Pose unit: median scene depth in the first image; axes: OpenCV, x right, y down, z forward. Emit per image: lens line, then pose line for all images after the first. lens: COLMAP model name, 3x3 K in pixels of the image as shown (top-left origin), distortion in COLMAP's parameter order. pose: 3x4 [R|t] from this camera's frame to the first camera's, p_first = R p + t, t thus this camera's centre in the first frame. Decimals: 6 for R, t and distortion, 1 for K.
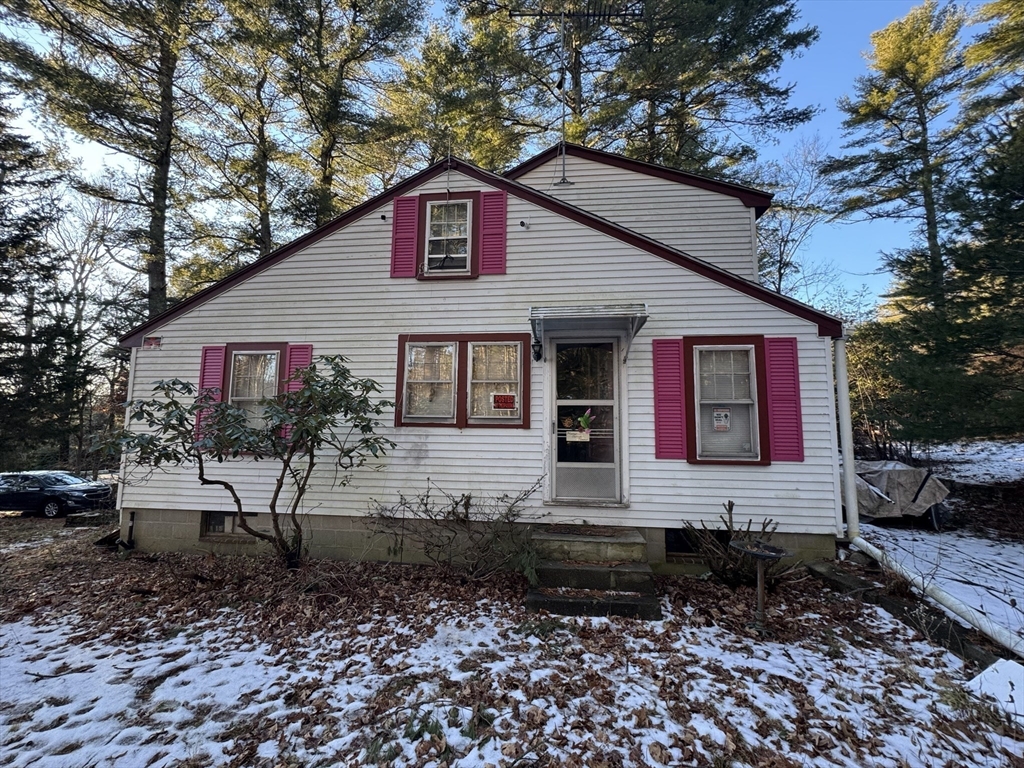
lens RADIAL K [[405.4, 0, 515.0], [0, 405.4, 383.6], [0, 0, 1]] dist [-0.002050, 0.000259]
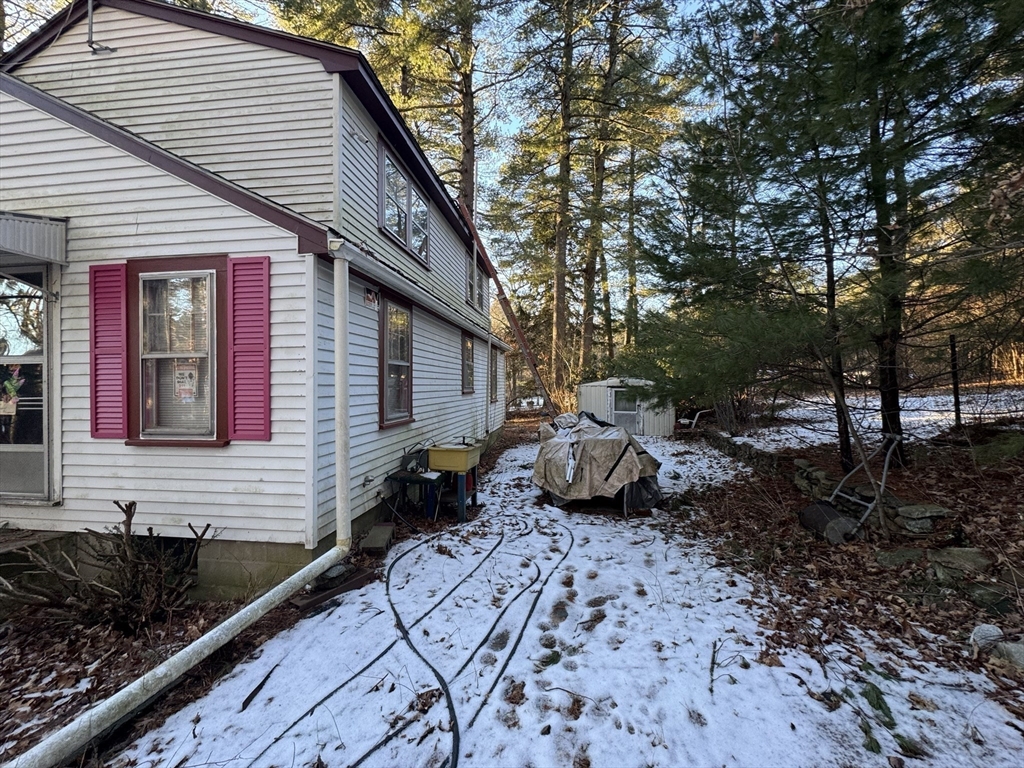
lens RADIAL K [[405.4, 0, 513.9], [0, 405.4, 384.2], [0, 0, 1]] dist [-0.002050, 0.000259]
pose [[0.999785, -0.016042, -0.013119, 1.081764], [0.017316, 0.994472, 0.103567, 0.031903], [0.011385, -0.103772, 0.994536, 0.317743]]
